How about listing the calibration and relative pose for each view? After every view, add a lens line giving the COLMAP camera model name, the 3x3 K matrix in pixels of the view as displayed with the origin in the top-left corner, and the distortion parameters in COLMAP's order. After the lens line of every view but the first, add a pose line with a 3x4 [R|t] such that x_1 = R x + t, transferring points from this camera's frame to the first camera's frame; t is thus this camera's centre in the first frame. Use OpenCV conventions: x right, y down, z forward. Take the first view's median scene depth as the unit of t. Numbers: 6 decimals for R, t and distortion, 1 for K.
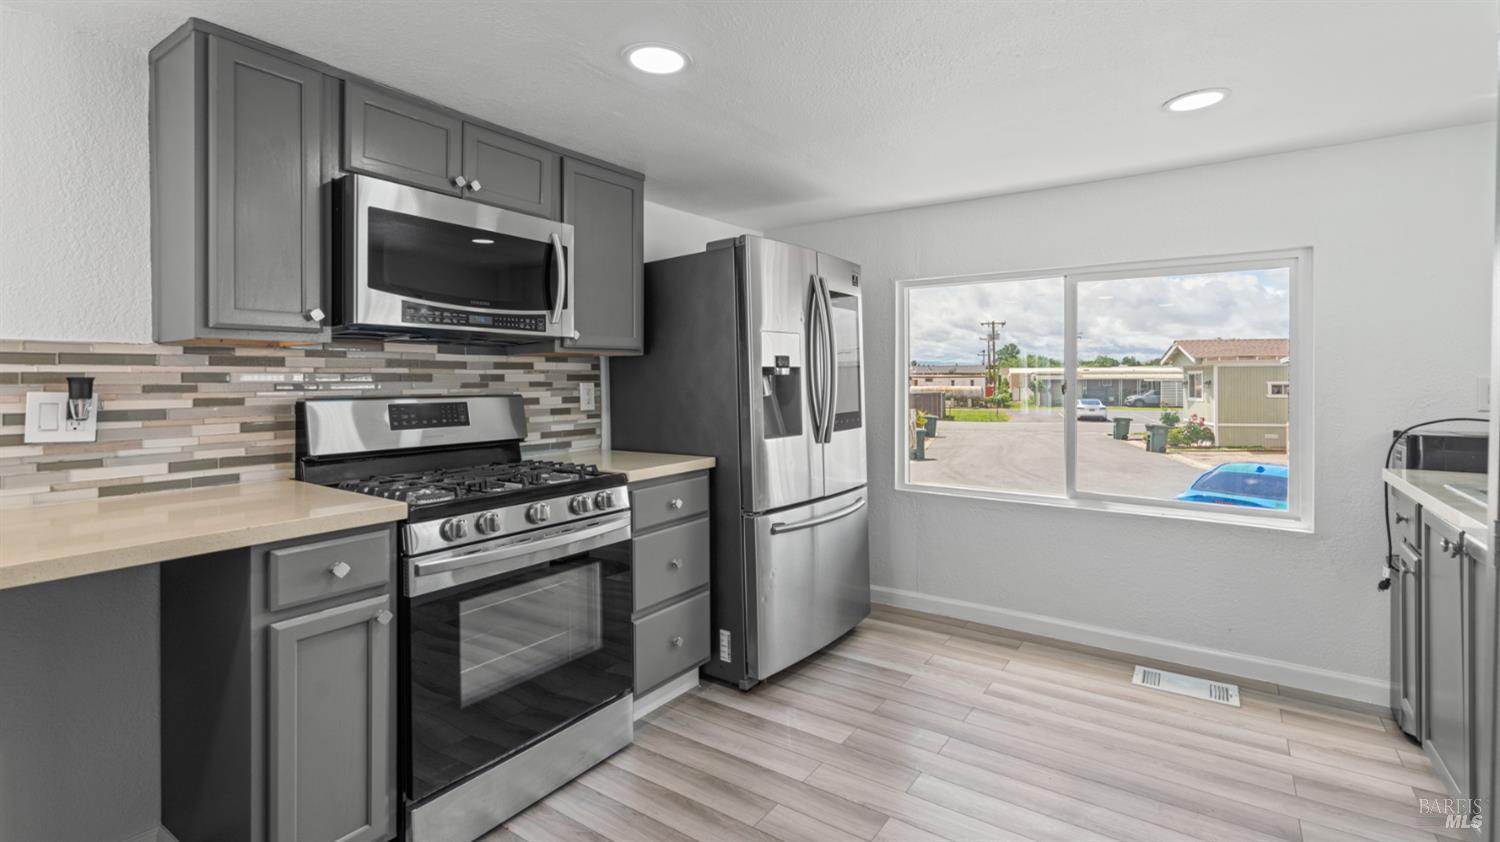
lens RADIAL K [[675.6, 0, 749.1], [0, 675.6, 383.0], [0, 0, 1]] dist [-0.004885, 0.001130]
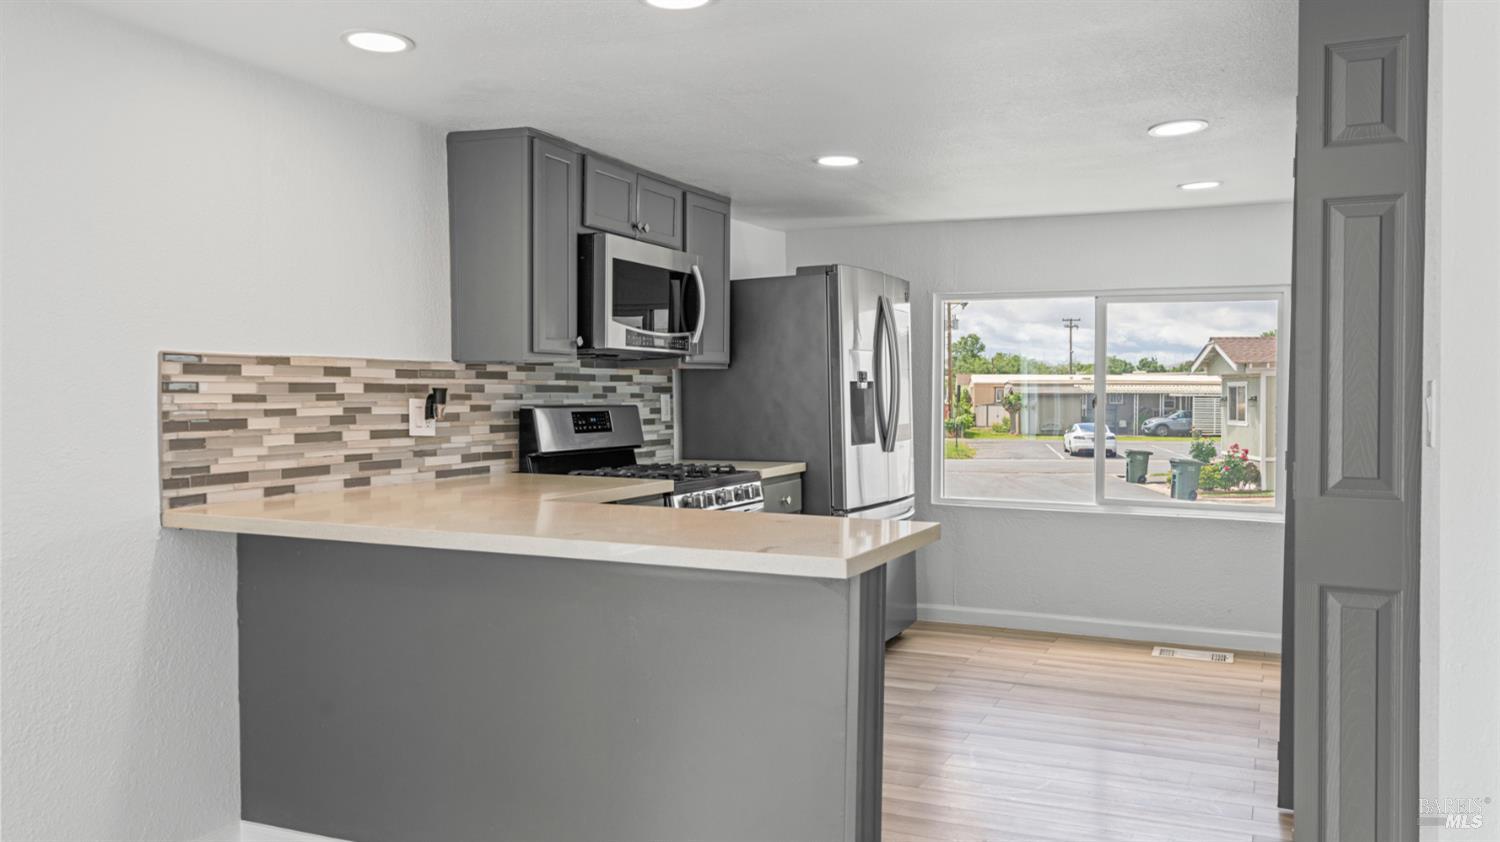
lens RADIAL K [[1168.2, 0, 747.1], [0, 1168.2, 406.4], [0, 0, 1]] dist [0.004148, -0.000058]
pose [[0.983372, 0.004579, 0.181545, -0.518581], [-0.006180, 0.999947, 0.008253, 0.003296], [-0.181498, -0.009238, 0.983348, -0.909845]]
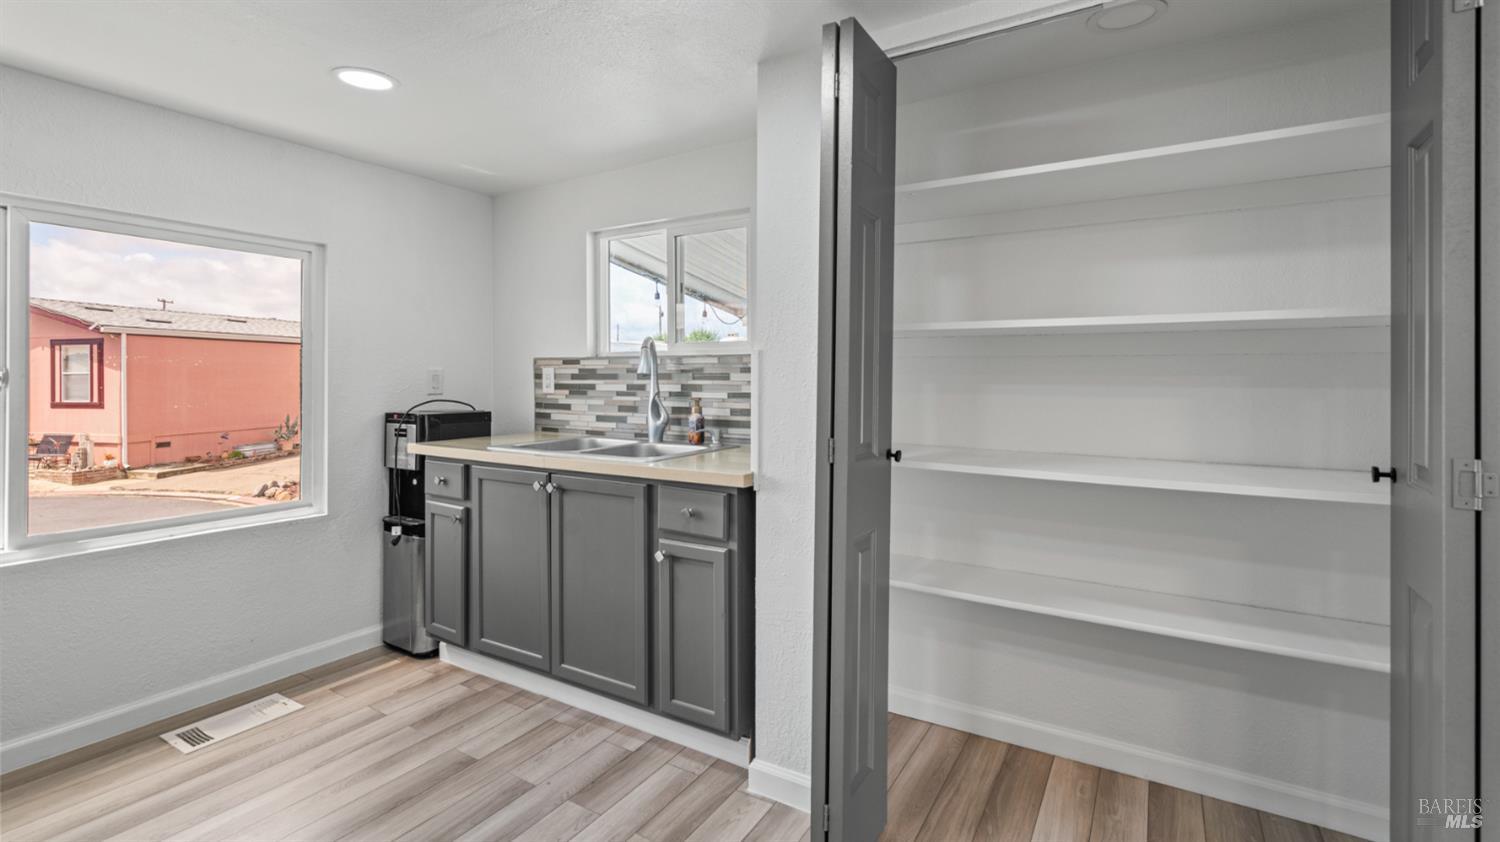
lens RADIAL K [[675.6, 0, 749.4], [0, 675.6, 378.0], [0, 0, 1]] dist [-0.004885, 0.001130]
pose [[-0.060008, -0.006131, 0.998179, -0.275773], [0.004424, 0.999970, 0.006408, 0.003150], [-0.998188, 0.004801, -0.059979, 0.414977]]
